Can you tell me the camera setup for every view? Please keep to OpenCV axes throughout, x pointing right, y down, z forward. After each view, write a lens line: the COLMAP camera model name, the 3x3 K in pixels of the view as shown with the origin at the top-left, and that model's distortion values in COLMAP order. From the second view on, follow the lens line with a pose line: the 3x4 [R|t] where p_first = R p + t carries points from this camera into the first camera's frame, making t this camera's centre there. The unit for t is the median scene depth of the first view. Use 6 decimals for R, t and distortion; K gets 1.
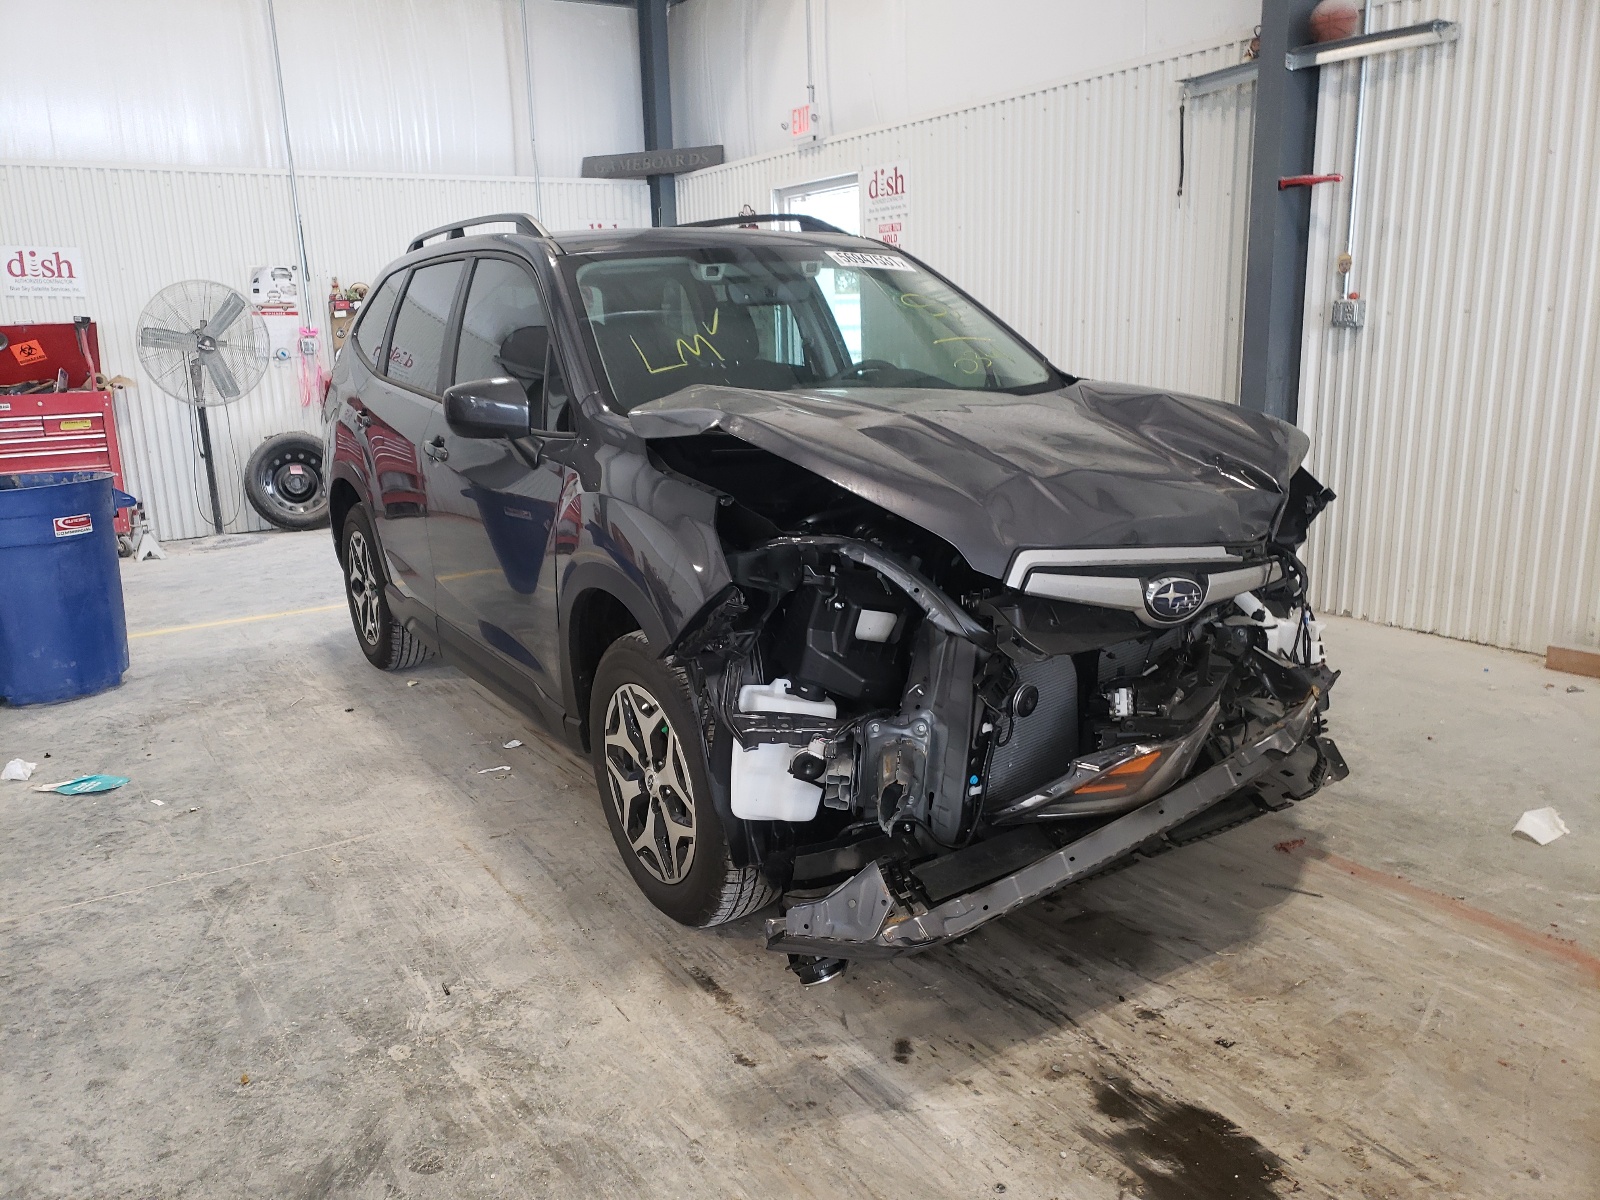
lens RADIAL K [[1337.2, 0, 800.0], [0, 1337.2, 600.0], [0, 0, 1]] dist [0.014613, 0.011028]
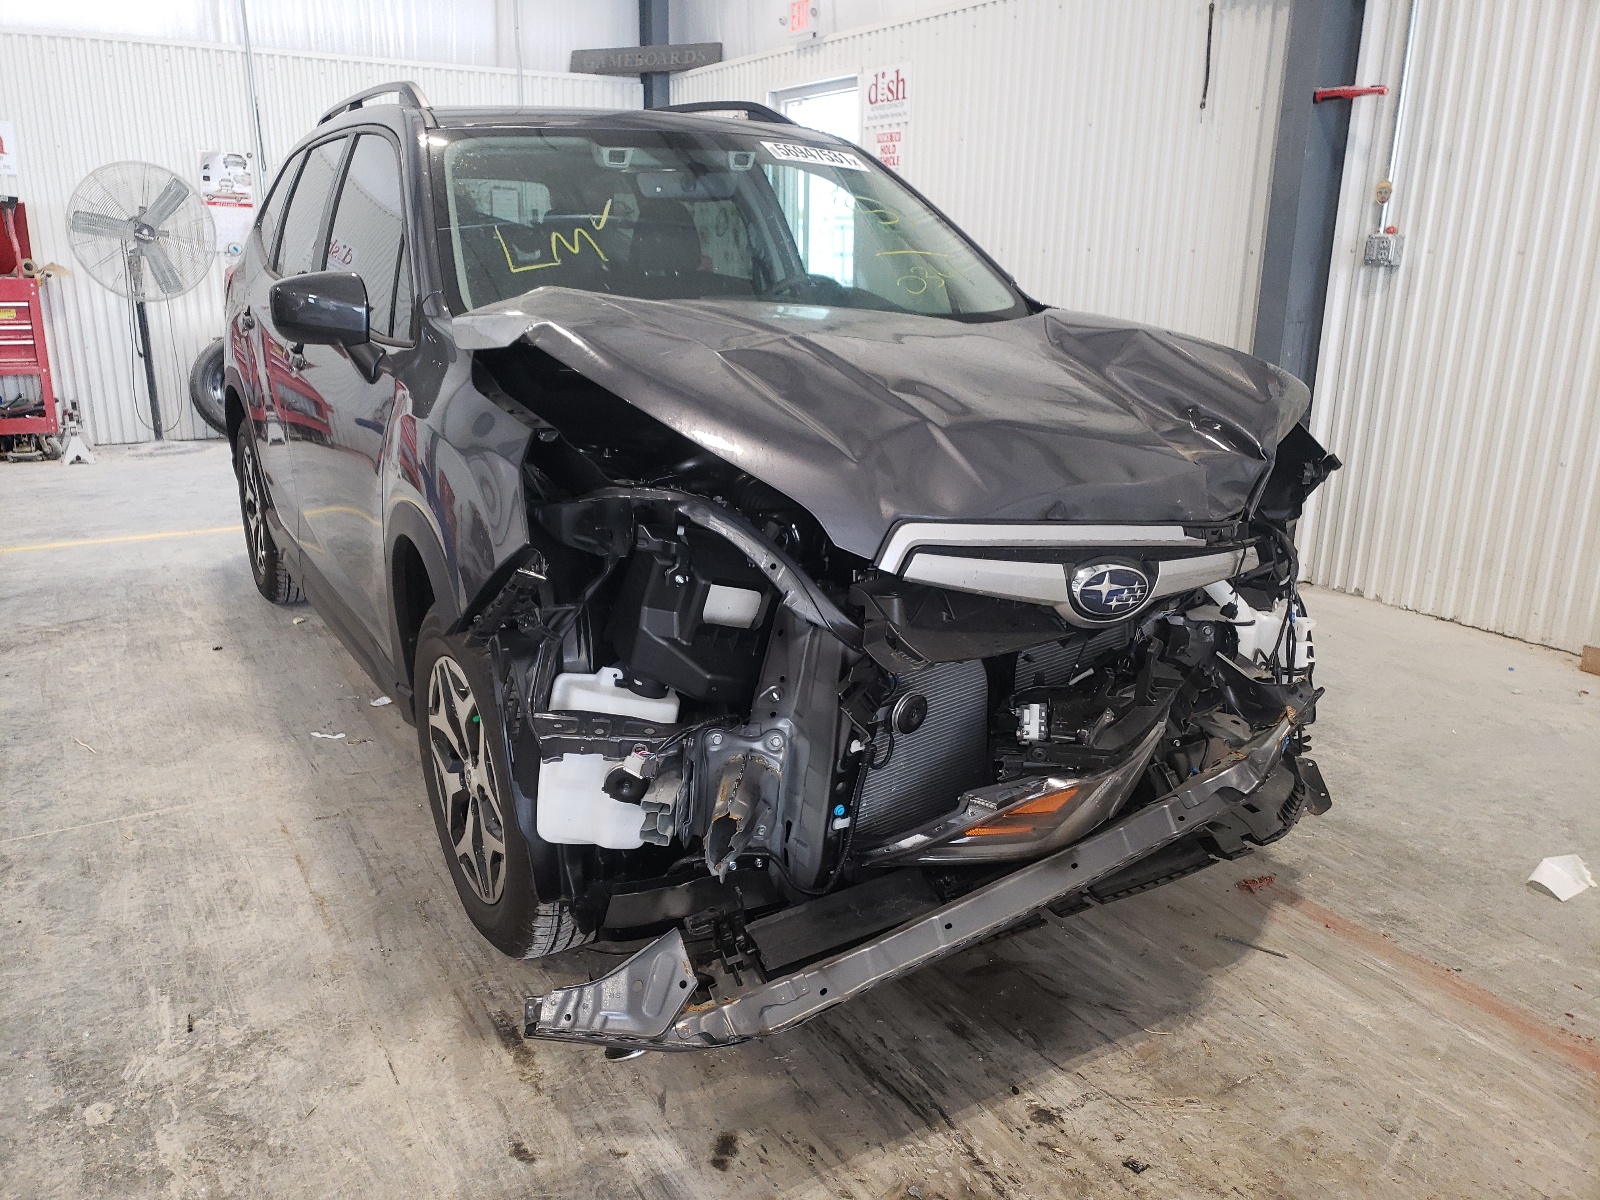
lens RADIAL K [[1337.2, 0, 800.0], [0, 1337.2, 600.0], [0, 0, 1]] dist [0.014613, 0.011028]
pose [[0.998635, 0.049590, -0.016380, 0.099323], [-0.048679, 0.997463, 0.051946, -0.024270], [0.018914, -0.051078, 0.998516, 0.196264]]
